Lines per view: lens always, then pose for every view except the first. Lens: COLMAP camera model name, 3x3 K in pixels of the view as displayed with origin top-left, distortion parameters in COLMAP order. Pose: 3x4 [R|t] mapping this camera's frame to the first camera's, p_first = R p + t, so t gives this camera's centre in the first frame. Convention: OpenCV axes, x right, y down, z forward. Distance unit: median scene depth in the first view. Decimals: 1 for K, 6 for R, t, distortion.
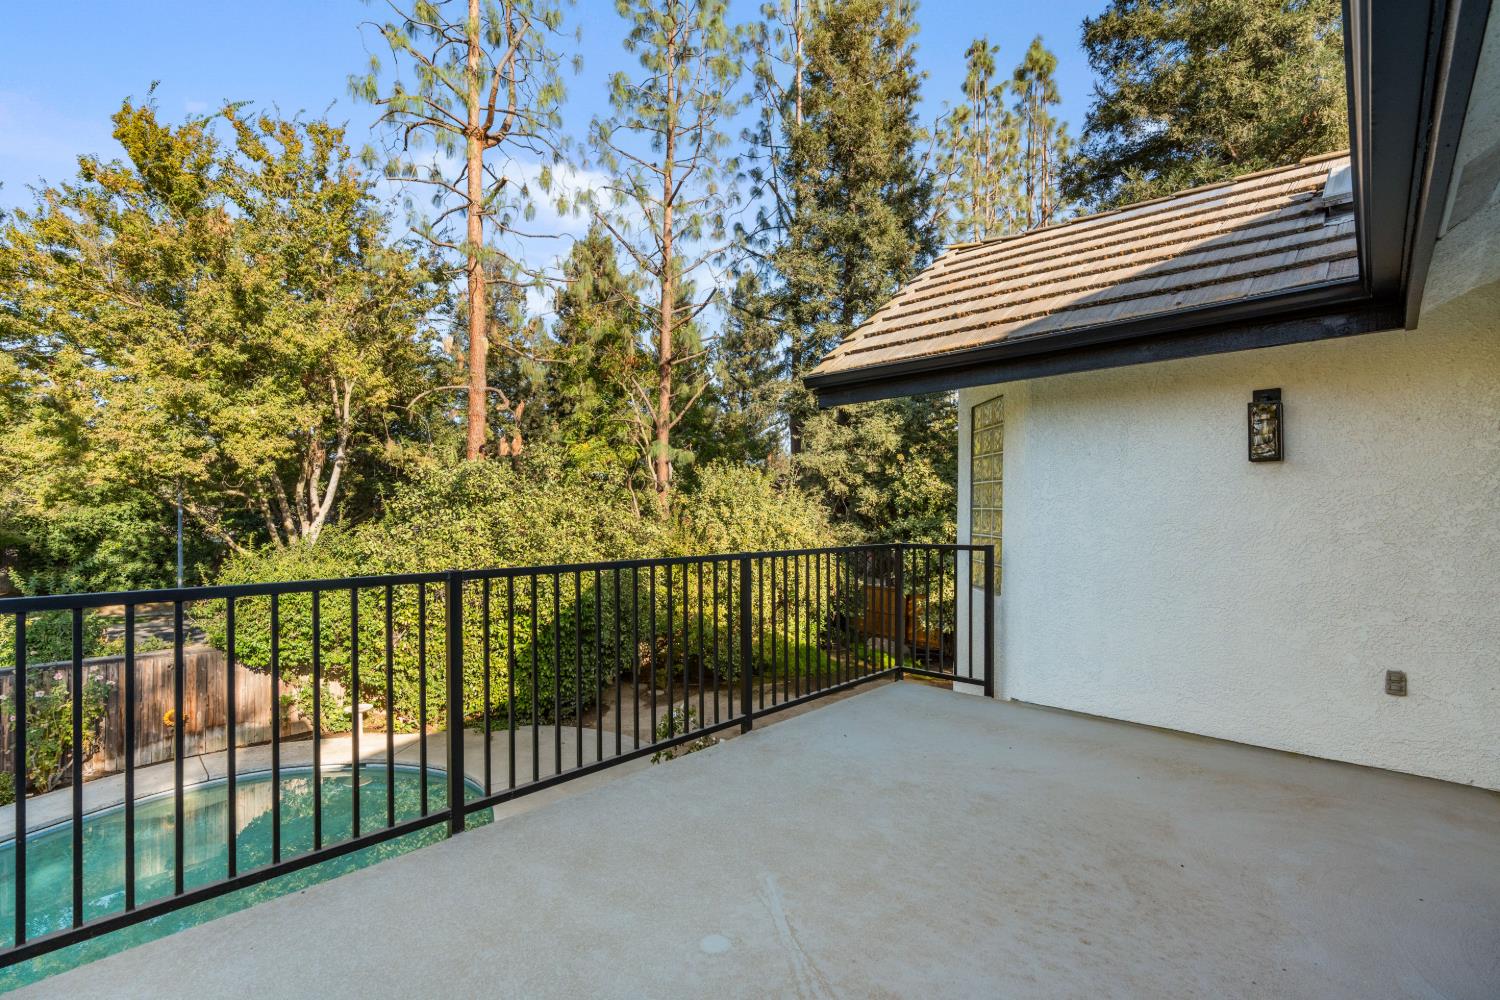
lens RADIAL K [[688.1, 0, 747.1], [0, 688.1, 525.6], [0, 0, 1]] dist [0.000548, 0.000799]
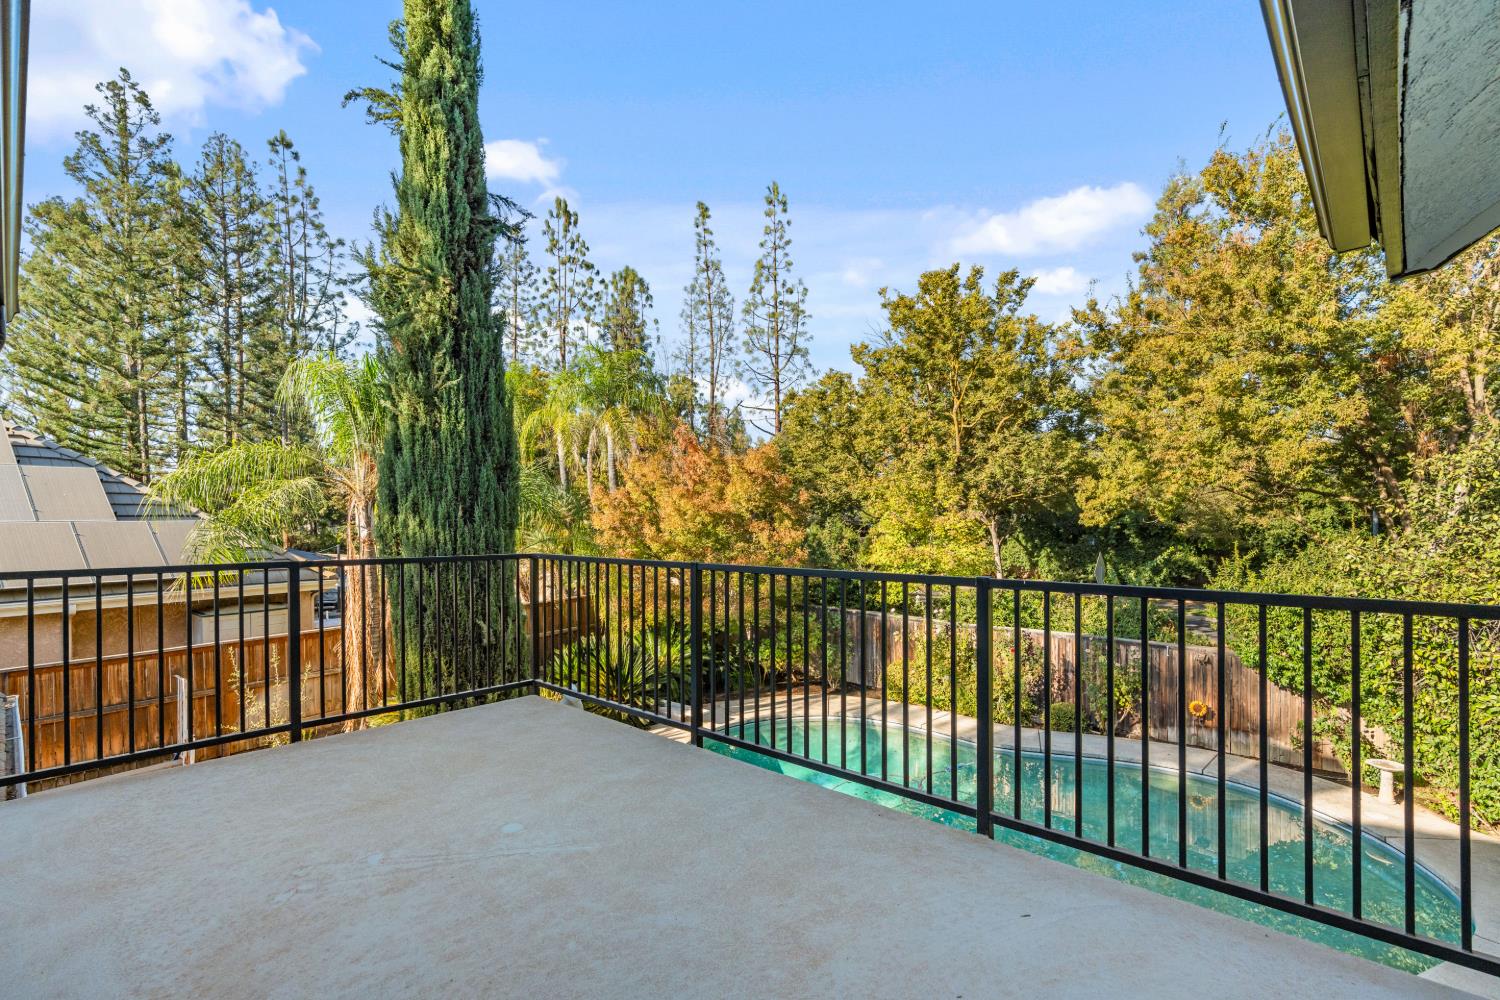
lens RADIAL K [[688.1, 0, 747.1], [0, 688.1, 525.6], [0, 0, 1]] dist [0.000548, 0.000799]
pose [[-0.008704, 0.004655, -0.999951, 0.285288], [-0.015302, 0.999871, 0.004788, -0.005273], [0.999845, 0.015343, -0.008631, 0.312177]]
